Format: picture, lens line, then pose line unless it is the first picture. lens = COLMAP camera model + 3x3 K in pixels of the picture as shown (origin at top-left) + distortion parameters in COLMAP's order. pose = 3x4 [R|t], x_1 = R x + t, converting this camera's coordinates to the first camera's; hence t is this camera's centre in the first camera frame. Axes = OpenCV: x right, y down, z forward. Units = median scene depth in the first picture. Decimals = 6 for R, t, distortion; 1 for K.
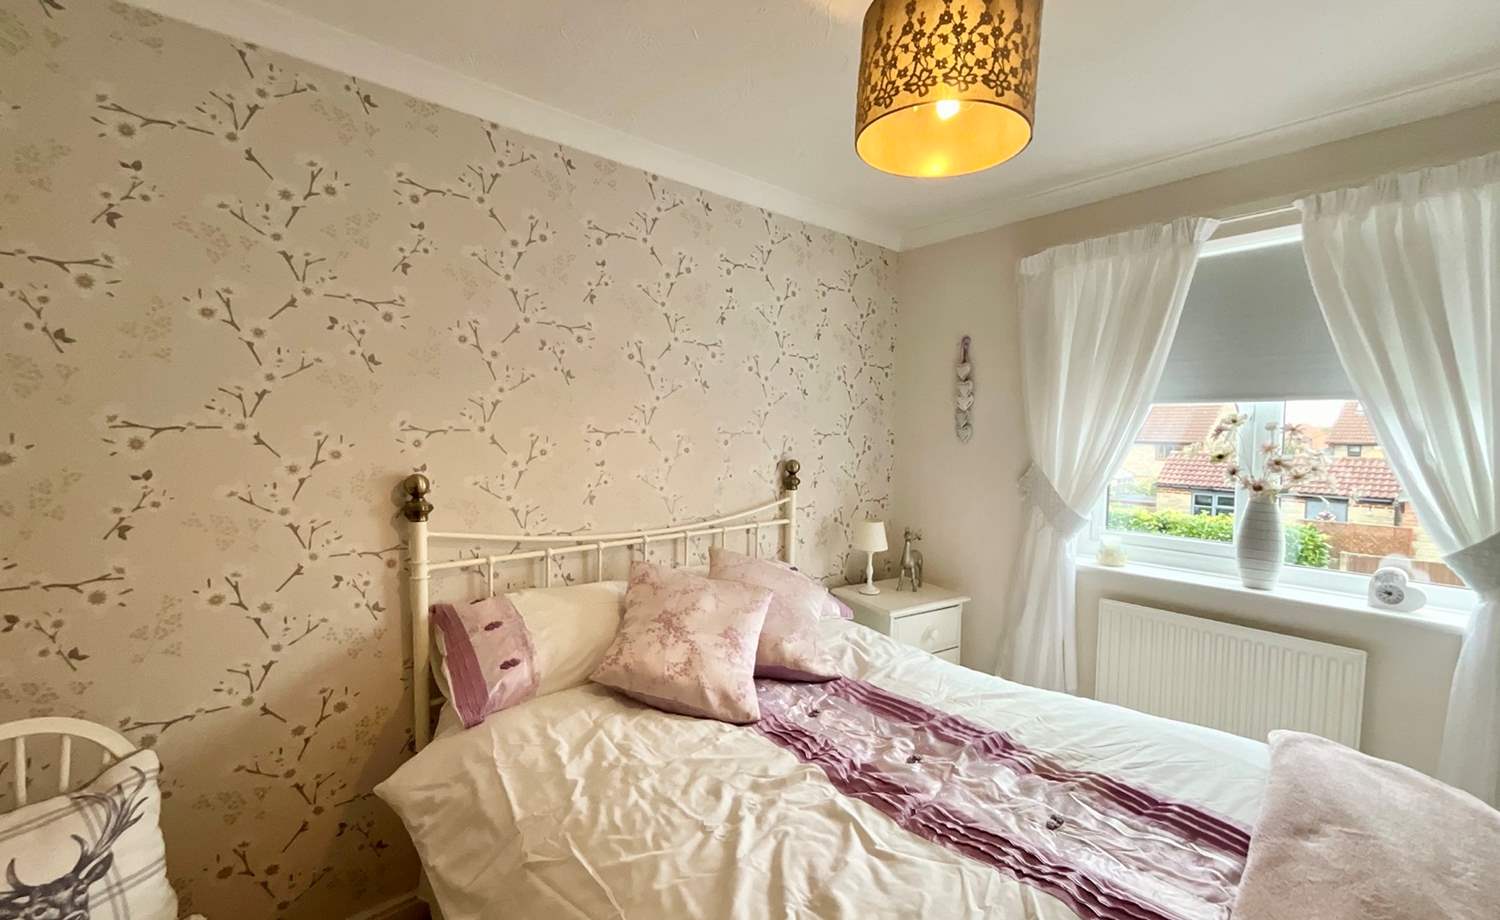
lens RADIAL K [[610.7, 0, 750.0], [0, 610.7, 460.0], [0, 0, 1]] dist [-0.002539, 0.004684]
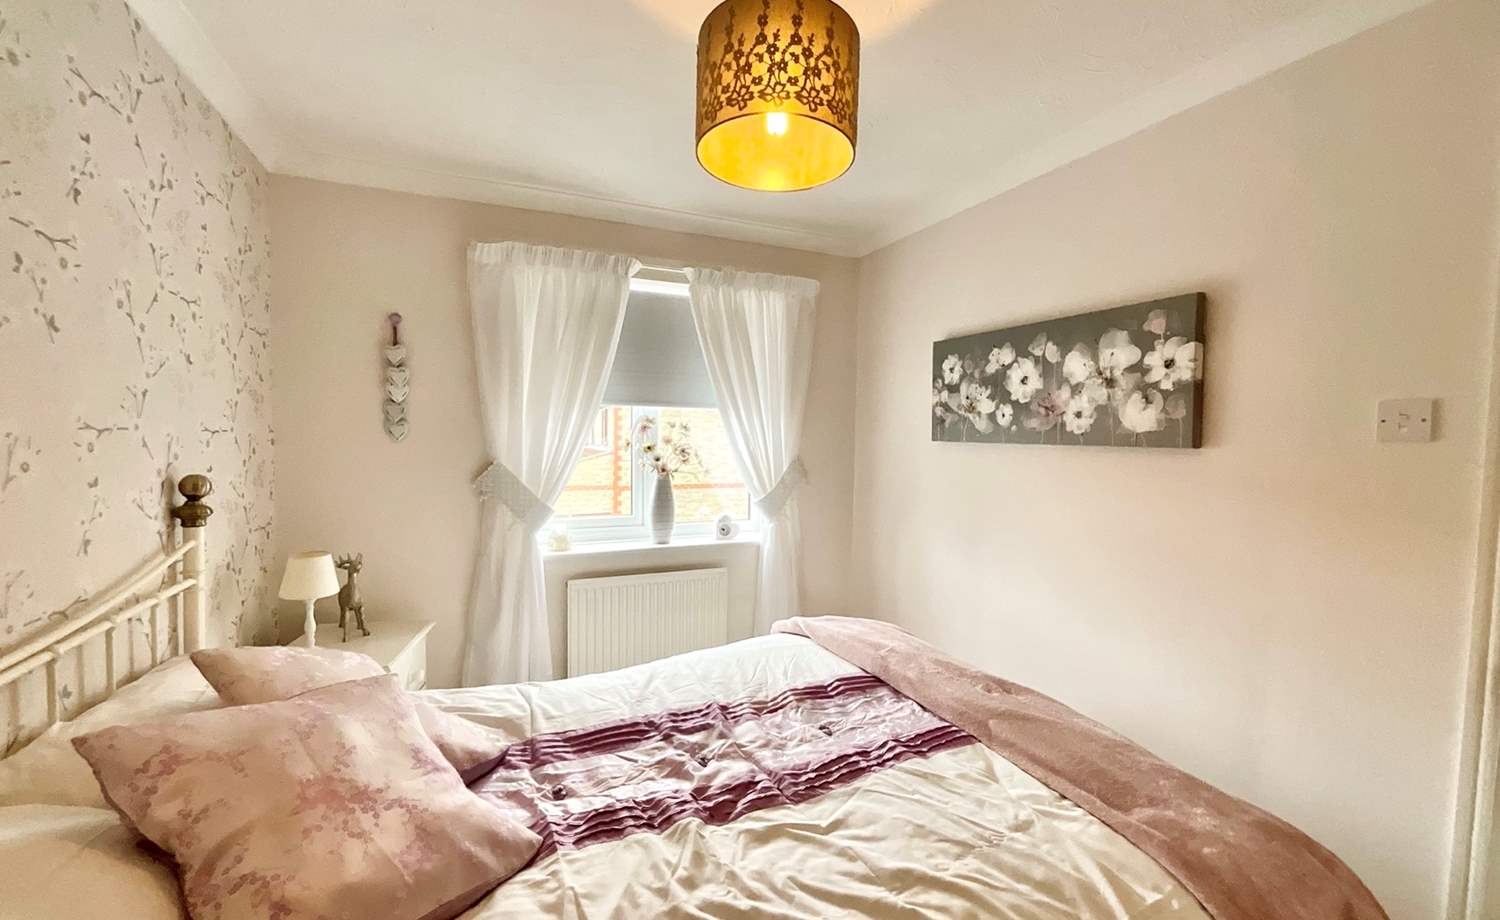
lens RADIAL K [[610.7, 0, 750.0], [0, 610.7, 460.0], [0, 0, 1]] dist [-0.002539, 0.004684]
pose [[0.300829, -0.046419, 0.952548, -0.403928], [0.041048, 0.998519, 0.035695, -0.016944], [-0.952794, 0.028362, 0.302289, 0.398366]]
